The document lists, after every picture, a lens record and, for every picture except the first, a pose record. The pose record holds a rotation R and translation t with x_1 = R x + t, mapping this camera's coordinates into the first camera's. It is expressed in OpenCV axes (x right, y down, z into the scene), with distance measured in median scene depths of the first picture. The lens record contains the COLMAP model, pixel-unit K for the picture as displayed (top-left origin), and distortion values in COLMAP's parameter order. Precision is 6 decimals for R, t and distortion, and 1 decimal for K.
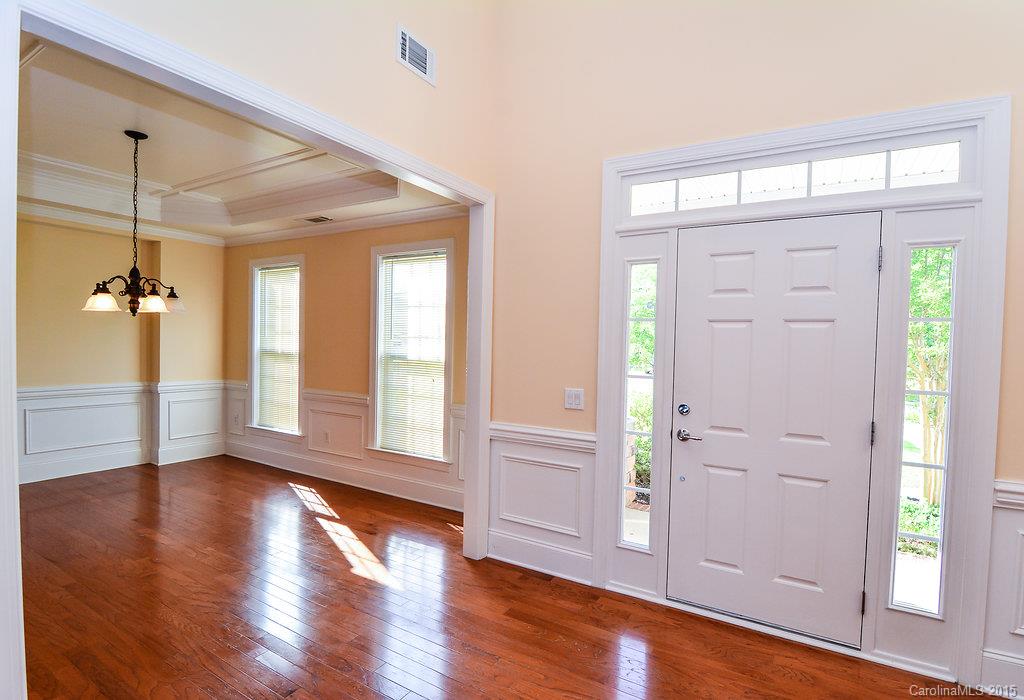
lens RADIAL K [[477.2, 0, 527.7], [0, 477.2, 355.1], [0, 0, 1]] dist [-0.039694, -0.000246]
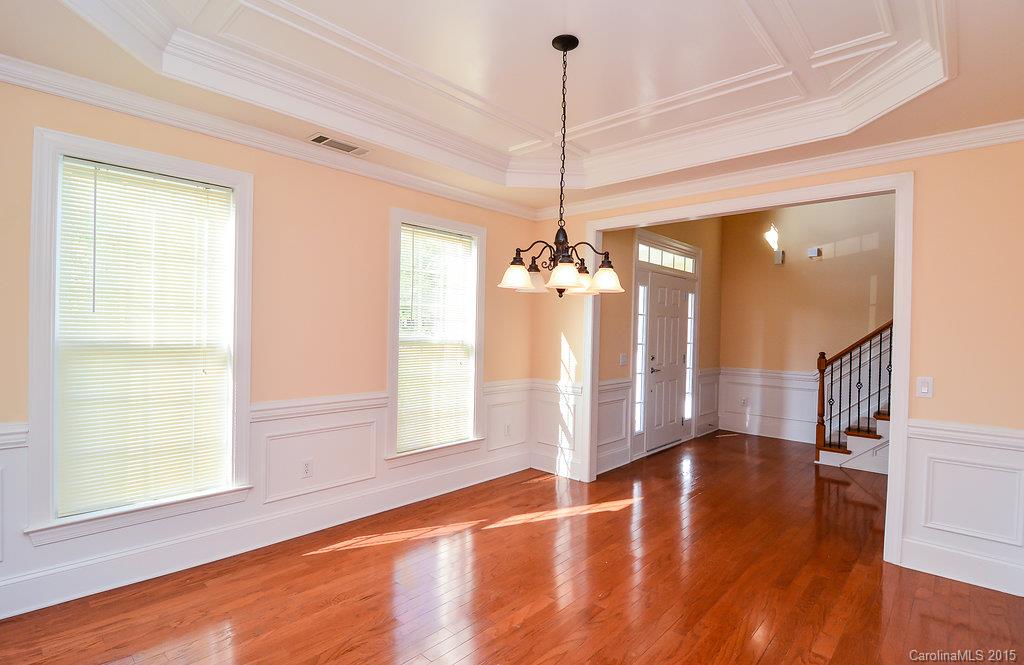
lens RADIAL K [[485.5, 0, 512.0], [0, 485.5, 332.5], [0, 0, 1]] dist [-0.033332, -0.000050]
pose [[0.252581, -0.027687, 0.967179, -0.960814], [0.008770, 0.999615, 0.026325, -0.031051], [-0.967536, 0.001833, 0.252727, 0.536408]]
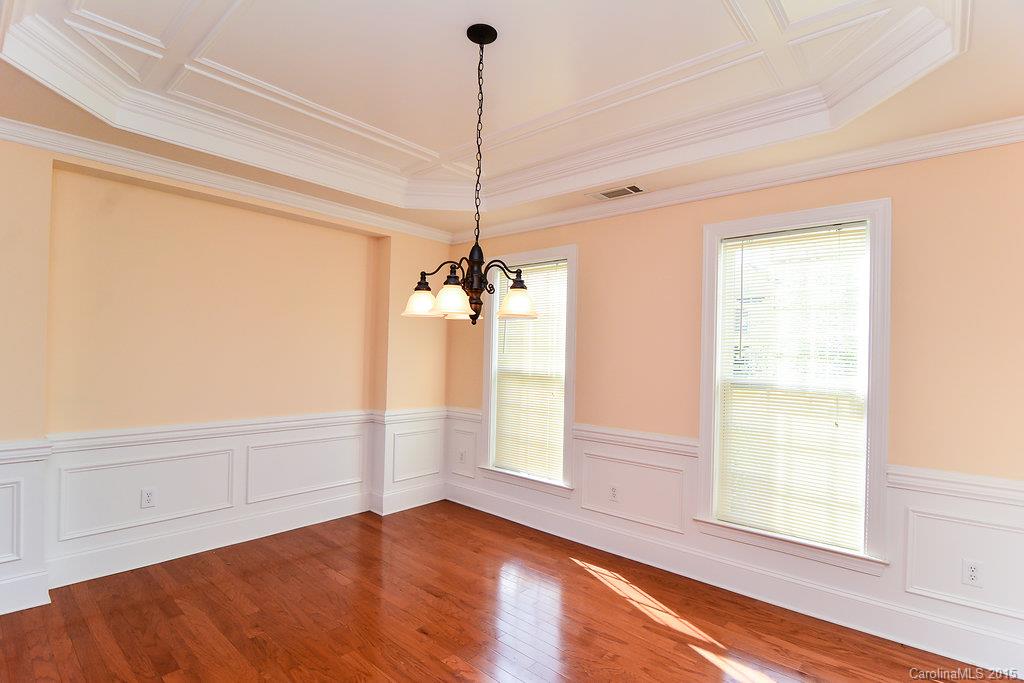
lens RADIAL K [[494.3, 0, 511.8], [0, 494.3, 352.2], [0, 0, 1]] dist [-0.002187, -0.000567]
pose [[0.975623, 0.000368, -0.219454, -0.398761], [-0.007886, 0.999411, -0.033385, -0.015024], [0.219313, 0.034302, 0.975051, 0.219119]]
